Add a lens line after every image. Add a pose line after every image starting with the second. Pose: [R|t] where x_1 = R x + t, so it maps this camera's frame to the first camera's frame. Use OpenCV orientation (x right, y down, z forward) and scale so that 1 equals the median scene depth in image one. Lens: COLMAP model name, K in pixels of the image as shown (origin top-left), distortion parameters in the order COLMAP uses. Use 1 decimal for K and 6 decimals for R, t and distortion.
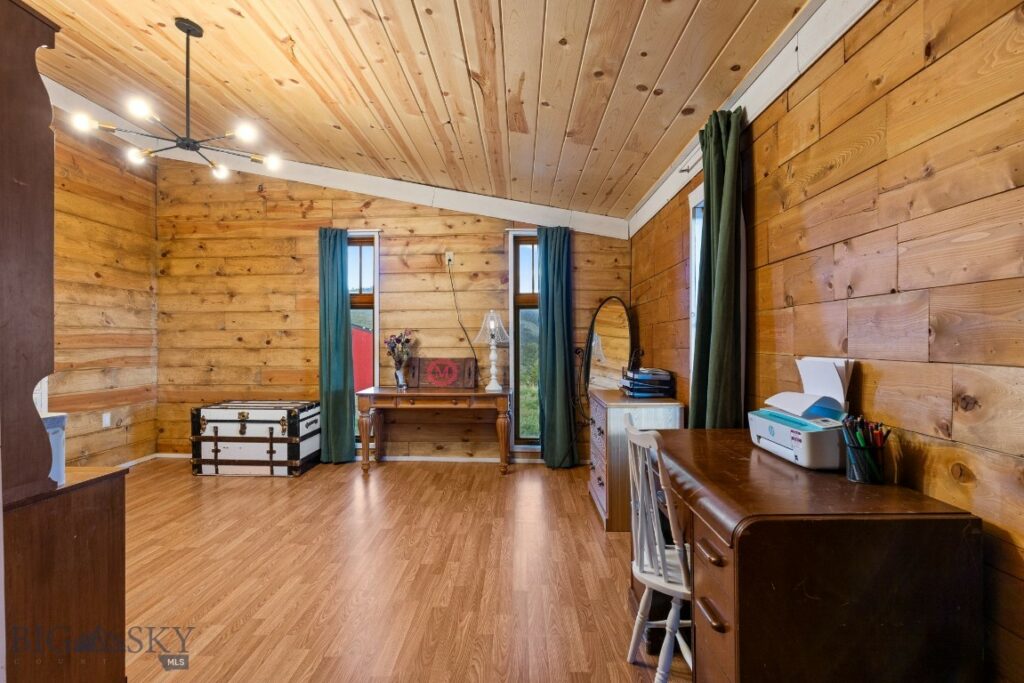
lens RADIAL K [[503.0, 0, 507.7], [0, 503.0, 338.8], [0, 0, 1]] dist [0.002202, -0.001150]
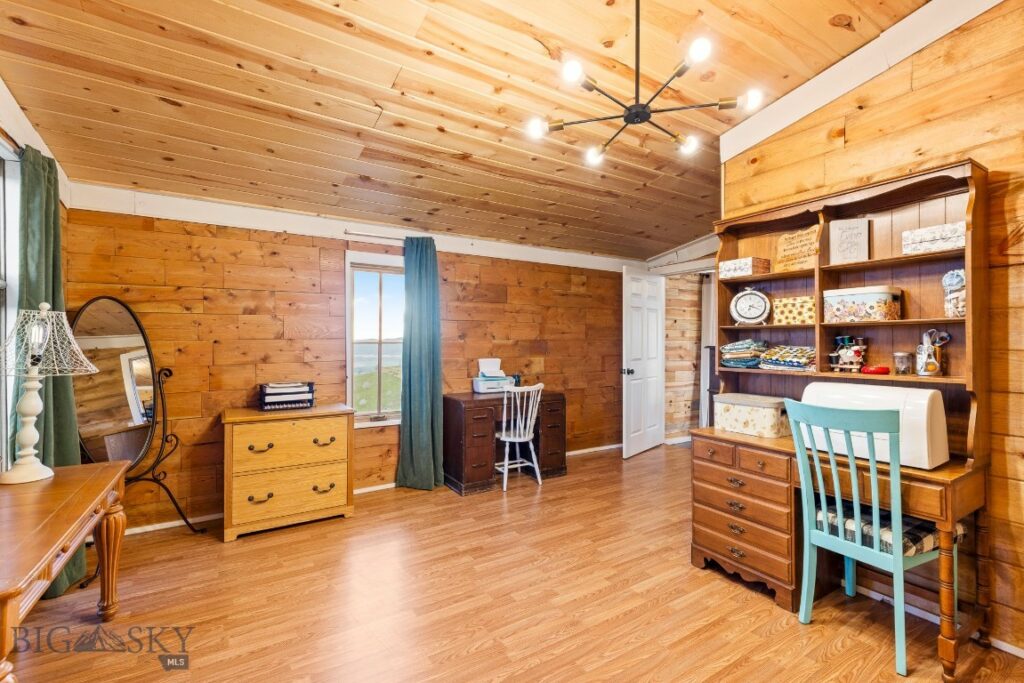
lens RADIAL K [[464.2, 0, 519.4], [0, 464.2, 338.1], [0, 0, 1]] dist [0.010608, -0.001214]
pose [[-0.583279, 0.004042, 0.812262, -1.113490], [-0.001762, 0.999979, -0.006241, -0.042944], [-0.812270, -0.005071, -0.583260, 1.574981]]
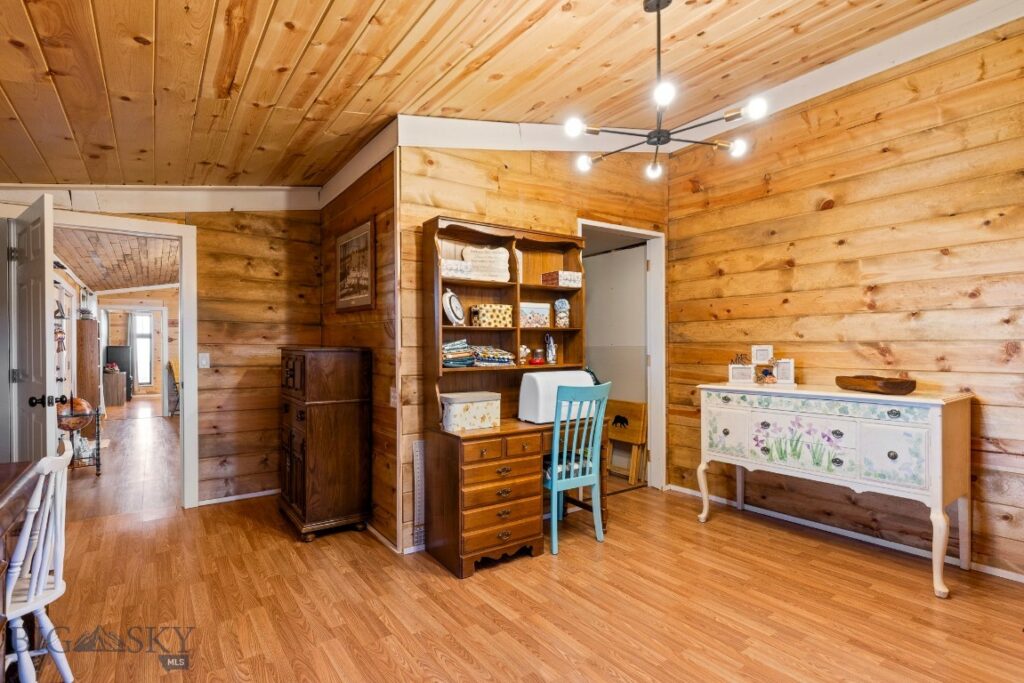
lens RADIAL K [[503.0, 0, 510.9], [0, 503.0, 348.5], [0, 0, 1]] dist [0.002202, -0.001150]
pose [[-0.786059, 0.003888, -0.618139, 0.105320], [0.000907, 0.999986, 0.005136, -0.032217], [0.618150, 0.003477, -0.786052, 1.542073]]
